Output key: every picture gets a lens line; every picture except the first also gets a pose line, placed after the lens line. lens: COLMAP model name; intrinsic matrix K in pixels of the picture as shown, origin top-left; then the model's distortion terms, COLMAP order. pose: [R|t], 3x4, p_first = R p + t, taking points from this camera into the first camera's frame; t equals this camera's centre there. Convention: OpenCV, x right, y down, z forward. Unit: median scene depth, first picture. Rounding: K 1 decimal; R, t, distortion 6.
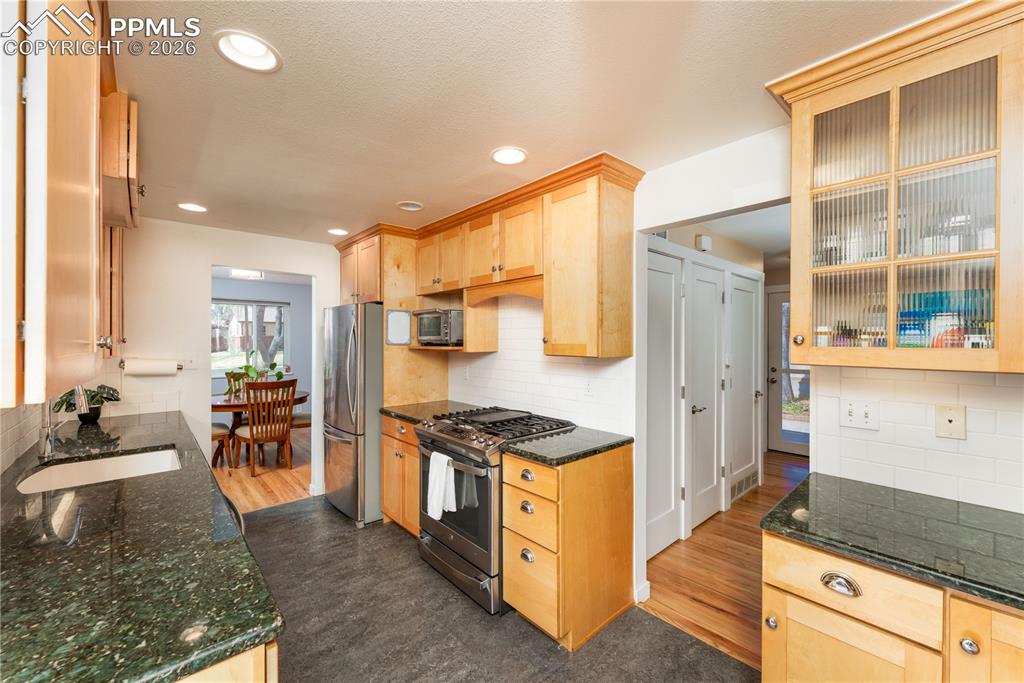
lens RADIAL K [[407.1, 0, 505.7], [0, 407.1, 340.7], [0, 0, 1]] dist [0.001535, -0.000004]
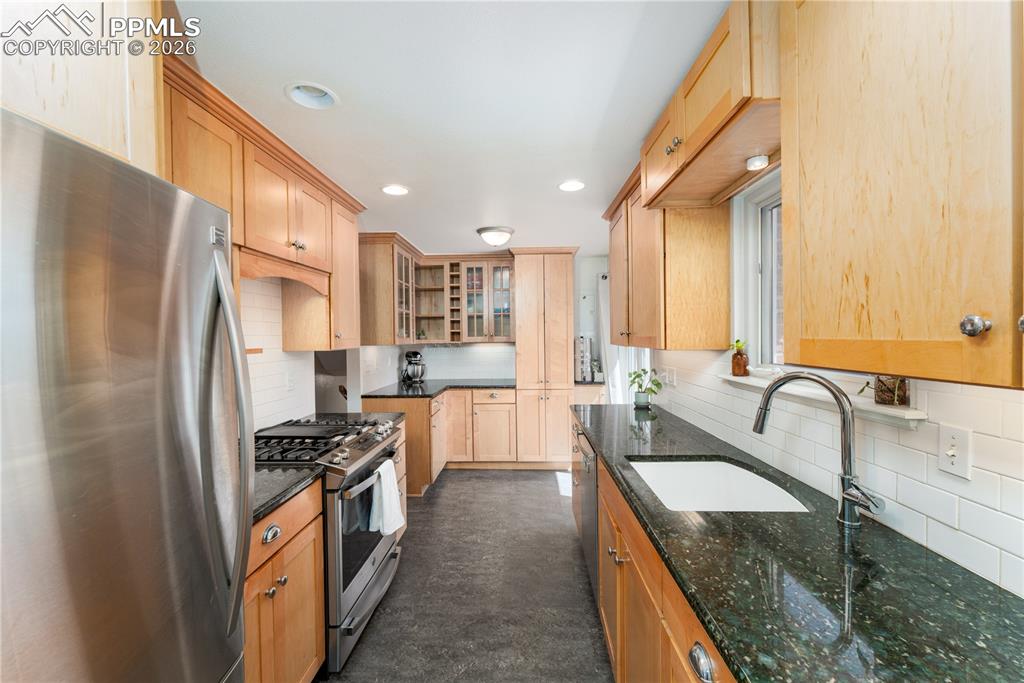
lens RADIAL K [[407.1, 0, 509.6], [0, 407.1, 339.9], [0, 0, 1]] dist [0.001535, -0.000004]
pose [[-0.724443, -0.001650, 0.689333, -1.104097], [0.014966, 0.999724, 0.018122, -0.015923], [-0.689172, 0.023445, -0.724218, 1.645141]]
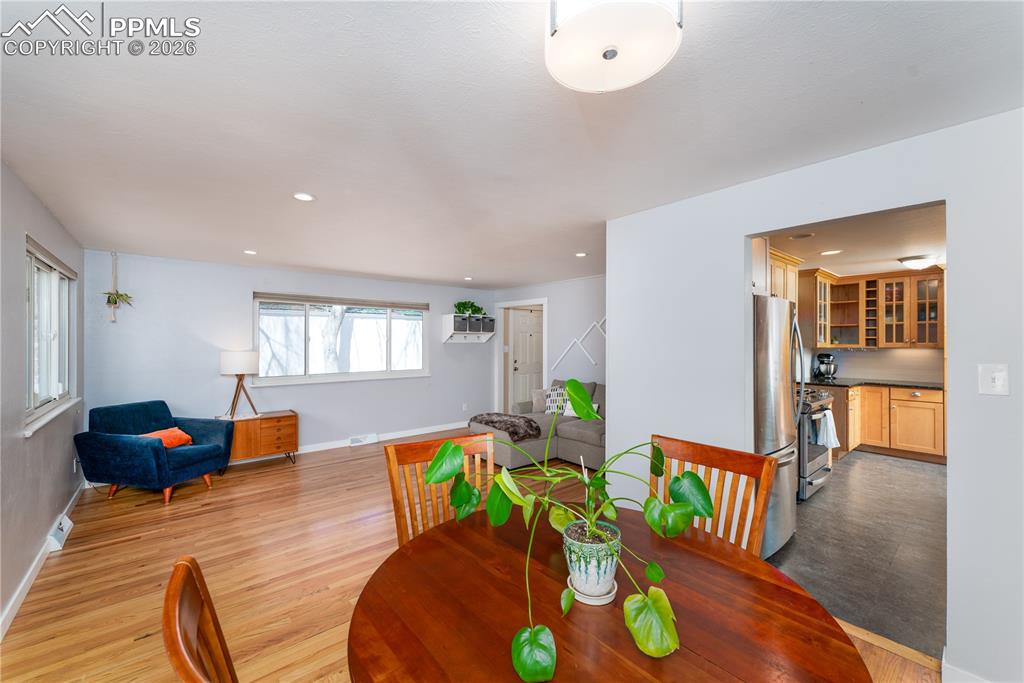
lens RADIAL K [[407.1, 0, 506.9], [0, 407.1, 338.1], [0, 0, 1]] dist [0.001535, -0.000004]
pose [[0.029356, 0.000369, 0.999569, -2.564172], [0.004797, 0.999988, -0.000510, -0.045329], [-0.999558, 0.004810, 0.029354, 2.970927]]
